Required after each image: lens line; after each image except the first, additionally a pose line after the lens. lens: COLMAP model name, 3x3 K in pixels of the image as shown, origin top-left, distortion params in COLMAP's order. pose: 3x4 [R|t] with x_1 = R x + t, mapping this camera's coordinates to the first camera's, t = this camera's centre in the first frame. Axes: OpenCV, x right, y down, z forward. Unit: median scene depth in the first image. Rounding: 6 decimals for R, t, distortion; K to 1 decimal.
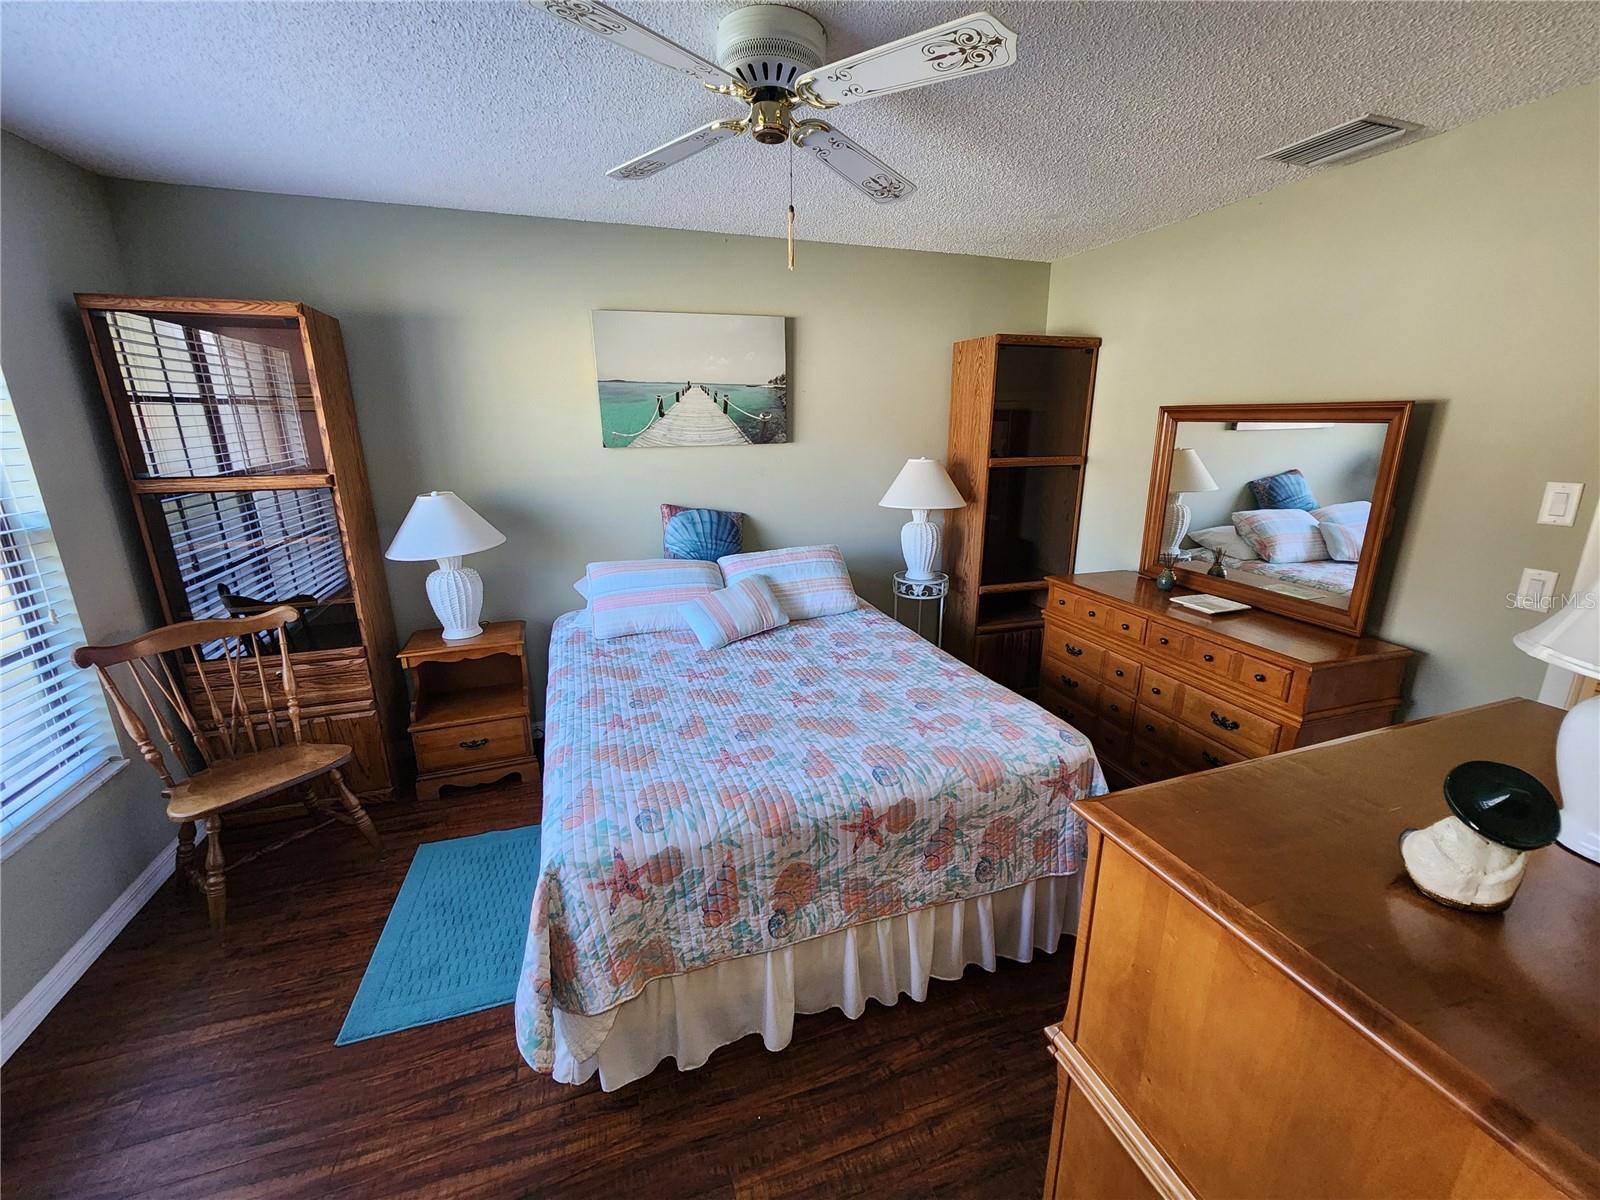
lens RADIAL K [[646.2, 0, 812.8], [0, 646.2, 592.1], [0, 0, 1]] dist [0.004786, -0.000893]
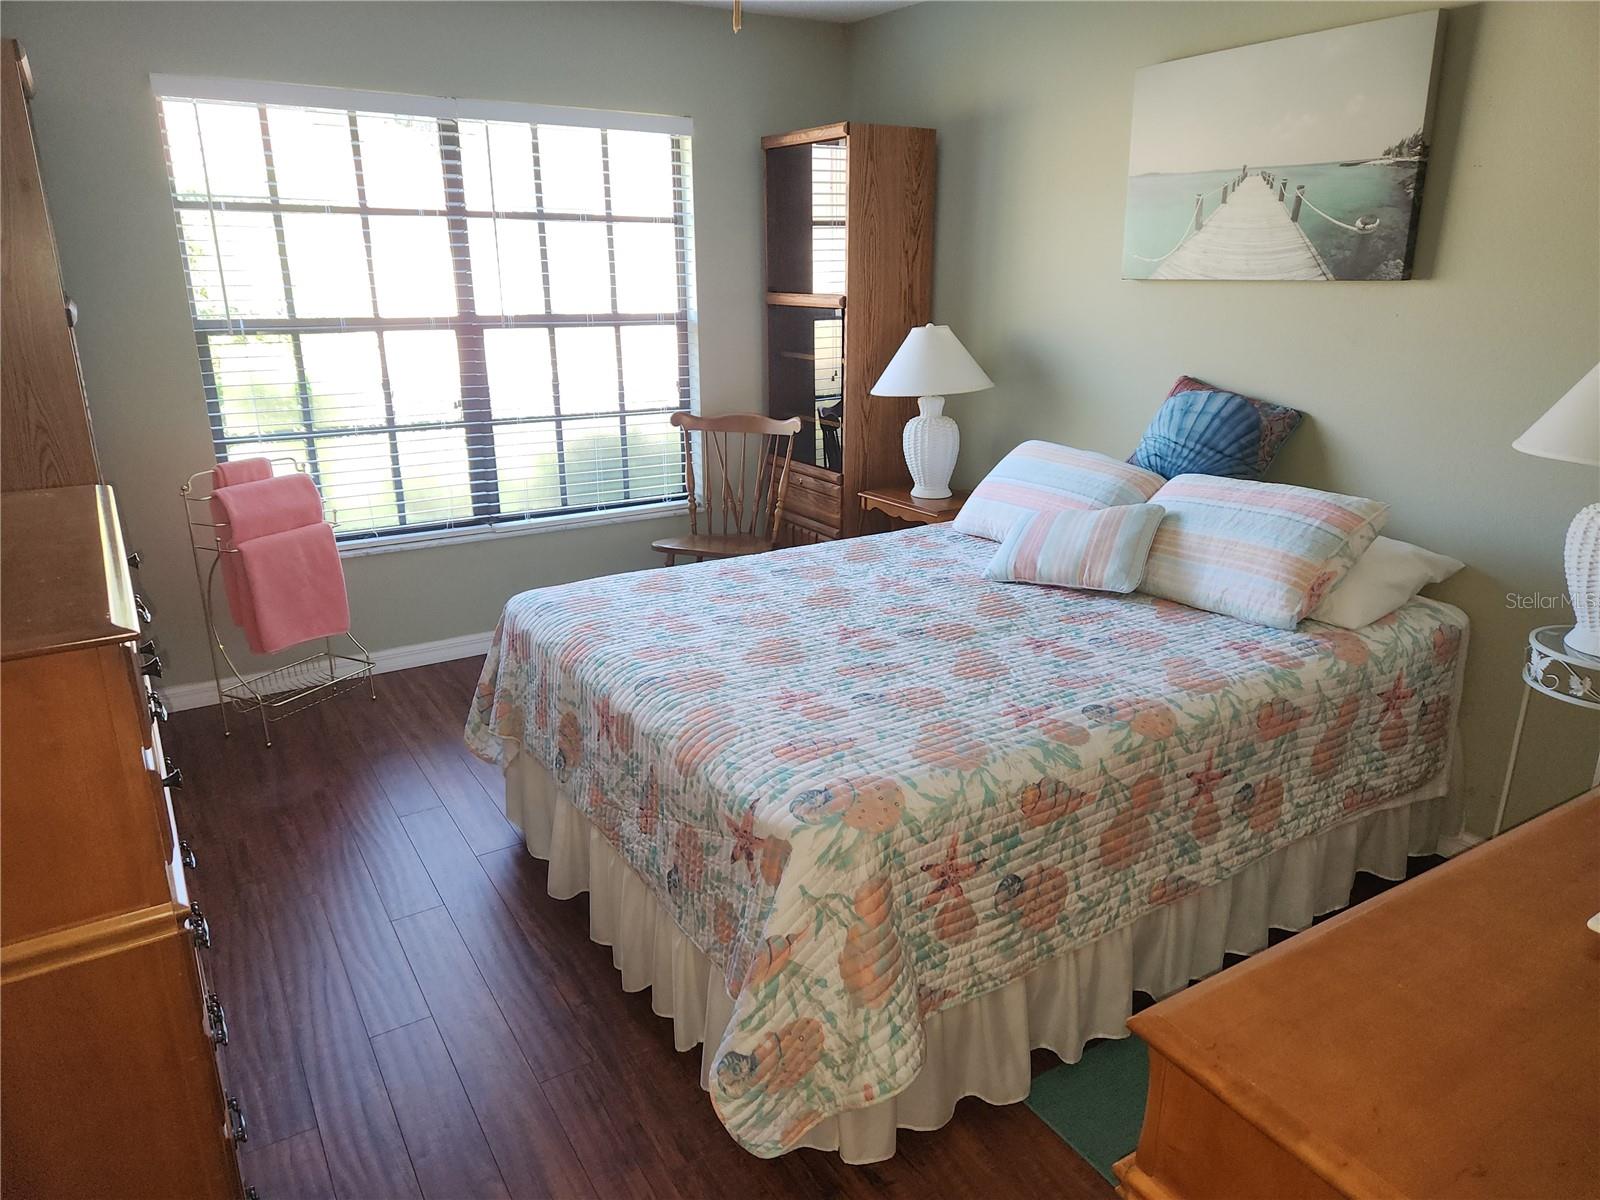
lens RADIAL K [[1056.5, 0, 809.8], [0, 1056.5, 599.2], [0, 0, 1]] dist [0.078452, -0.081824]
pose [[0.239692, 0.300899, -0.923042, 0.808007], [-0.251844, 0.937483, 0.240209, -0.108358], [0.937615, 0.174887, 0.300487, 0.470718]]
